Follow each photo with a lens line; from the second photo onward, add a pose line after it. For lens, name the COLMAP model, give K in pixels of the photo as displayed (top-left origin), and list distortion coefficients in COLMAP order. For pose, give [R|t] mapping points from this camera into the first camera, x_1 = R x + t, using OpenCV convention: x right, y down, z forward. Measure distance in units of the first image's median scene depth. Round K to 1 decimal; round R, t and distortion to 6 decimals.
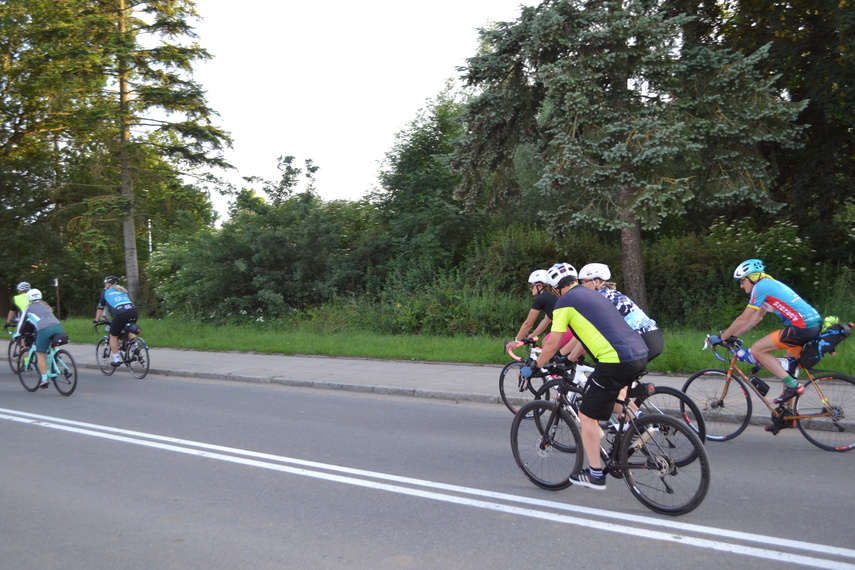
lens RADIAL K [[899.4, 0, 427.5], [0, 899.4, 285.0], [0, 0, 1]] dist [-0.001972, 0.000000]
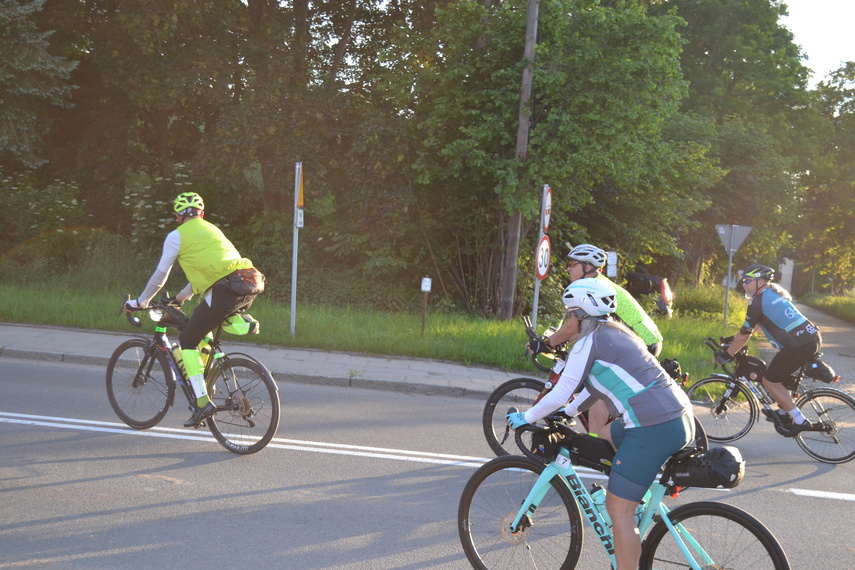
lens RADIAL K [[1111.0, 0, 427.6], [0, 1111.0, 284.5], [0, 0, 1]] dist [-0.025591, 0.000000]
pose [[0.789309, 0.081448, 0.608570, -0.003479], [-0.096246, 0.995322, -0.008379, 0.015612], [-0.606405, -0.051959, 0.793456, -0.232896]]
